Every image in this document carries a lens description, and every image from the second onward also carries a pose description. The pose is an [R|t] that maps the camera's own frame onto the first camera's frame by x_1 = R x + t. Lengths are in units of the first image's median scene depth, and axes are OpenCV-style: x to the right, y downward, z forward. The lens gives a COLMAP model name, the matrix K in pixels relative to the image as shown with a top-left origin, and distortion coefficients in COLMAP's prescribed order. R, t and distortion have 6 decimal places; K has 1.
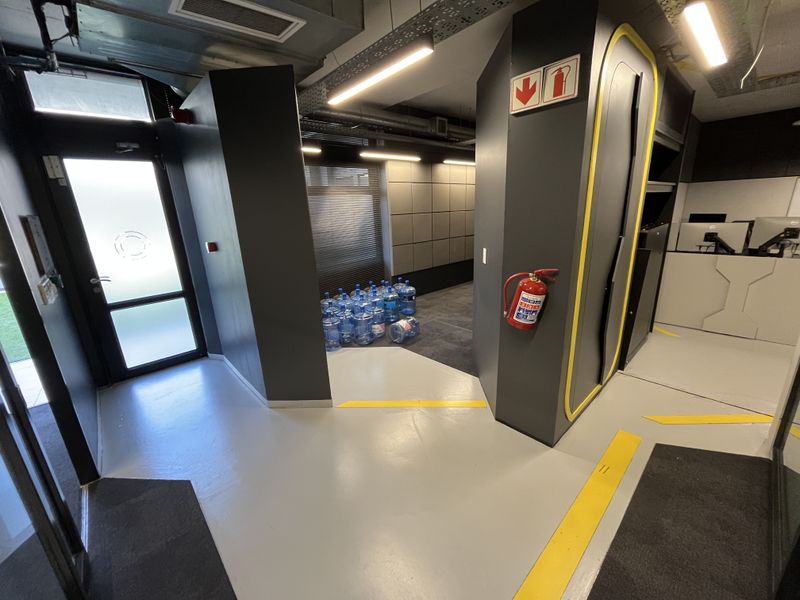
lens RADIAL K [[322.4, 0, 396.5], [0, 322.4, 299.5], [0, 0, 1]] dist [-0.003452, -0.000305]
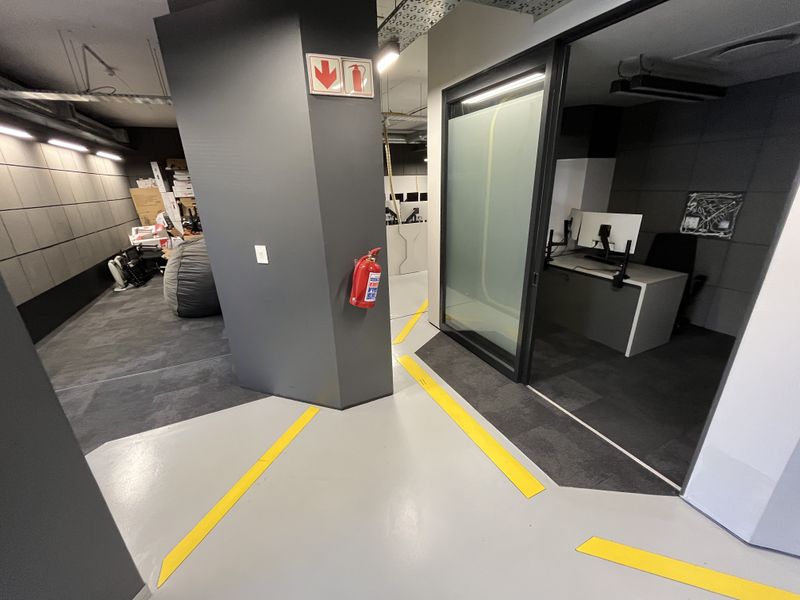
lens RADIAL K [[322.4, 0, 396.5], [0, 322.4, 299.5], [0, 0, 1]] dist [-0.003452, -0.000305]
pose [[0.296612, -0.290973, 0.909591, -0.264356], [0.278839, 0.937337, 0.208921, -0.063893], [-0.913384, 0.191661, 0.359160, 0.248158]]
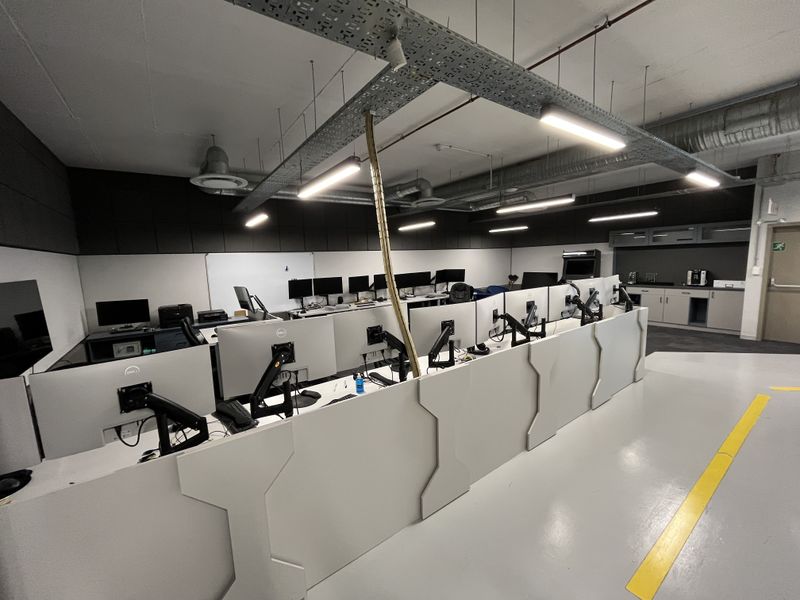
lens RADIAL K [[322.4, 0, 396.5], [0, 322.4, 299.5], [0, 0, 1]] dist [-0.003452, -0.000305]
pose [[0.128109, -0.087607, 0.987883, 0.616446], [0.303370, 0.951807, 0.045066, -0.205529], [-0.944222, 0.293921, 0.148512, 0.590346]]
